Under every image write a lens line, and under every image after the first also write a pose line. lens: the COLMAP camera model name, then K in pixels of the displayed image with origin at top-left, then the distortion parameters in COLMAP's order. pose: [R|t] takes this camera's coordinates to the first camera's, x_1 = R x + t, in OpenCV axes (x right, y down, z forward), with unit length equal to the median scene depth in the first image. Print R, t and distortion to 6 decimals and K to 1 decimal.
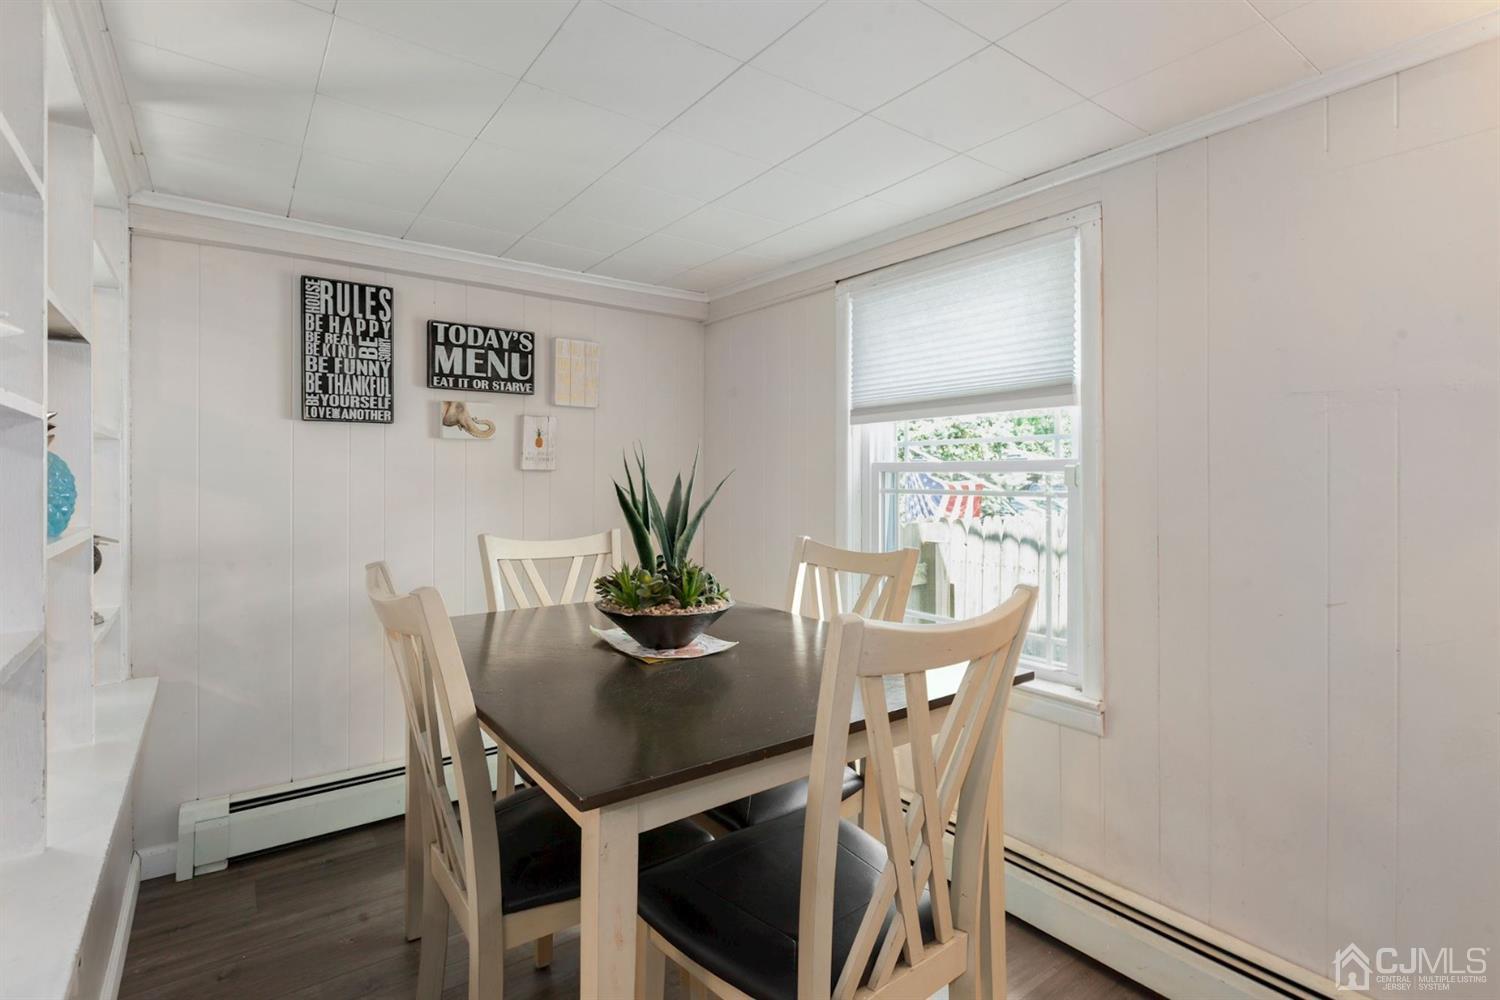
lens RADIAL K [[707.3, 0, 750.3], [0, 707.3, 487.0], [0, 0, 1]] dist [0.000288, 0.000204]
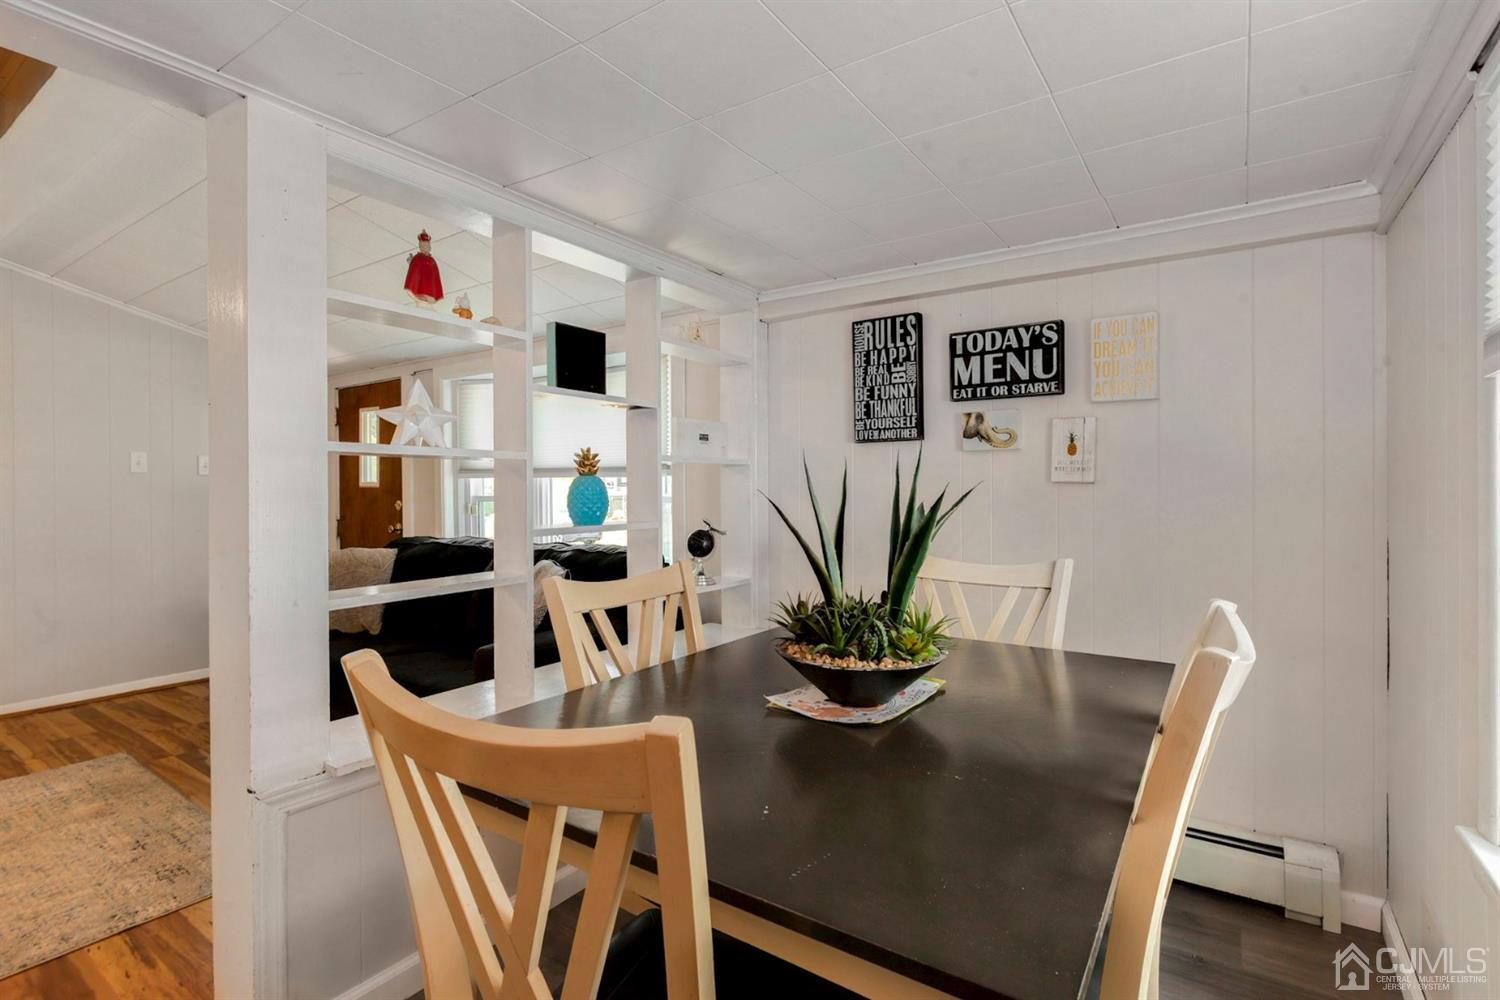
lens RADIAL K [[707.3, 0, 750.3], [0, 707.3, 487.0], [0, 0, 1]] dist [0.000288, 0.000204]
pose [[0.338576, -0.001264, -0.940938, 0.394108], [-0.011989, 0.999912, -0.005657, -0.010020], [0.940863, 0.013196, 0.338531, 0.394044]]
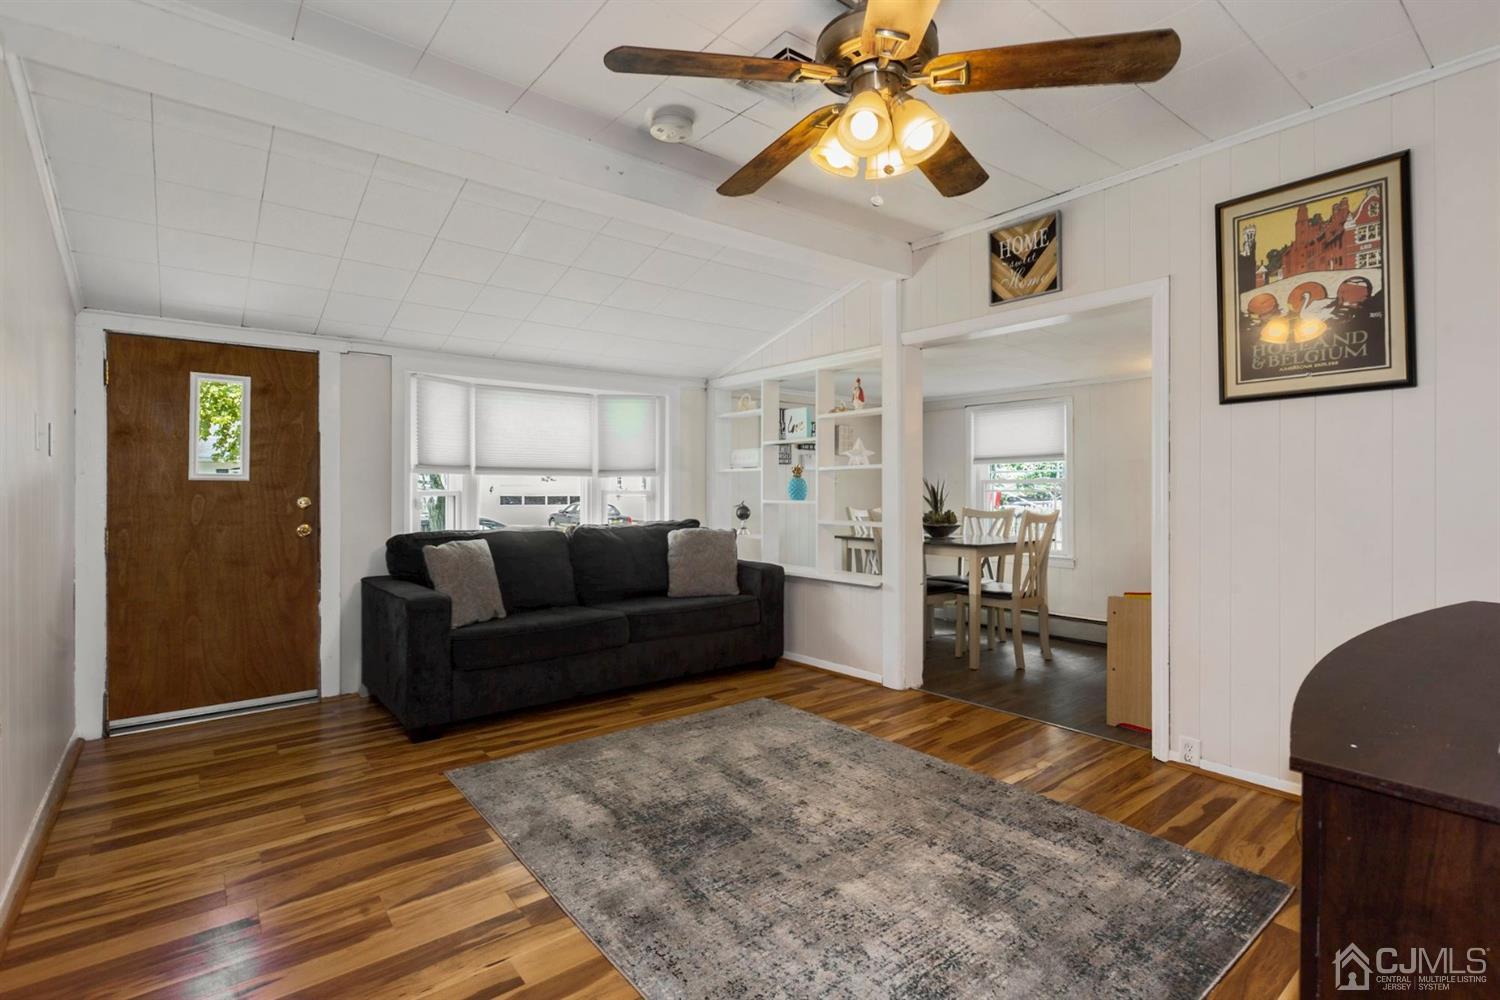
lens RADIAL K [[707.3, 0, 750.3], [0, 707.3, 487.0], [0, 0, 1]] dist [0.000288, 0.000204]
pose [[0.998638, -0.001394, 0.052155, -0.777210], [0.002336, 0.999835, -0.017993, 0.034463], [-0.052121, 0.018090, 0.998477, -1.453708]]
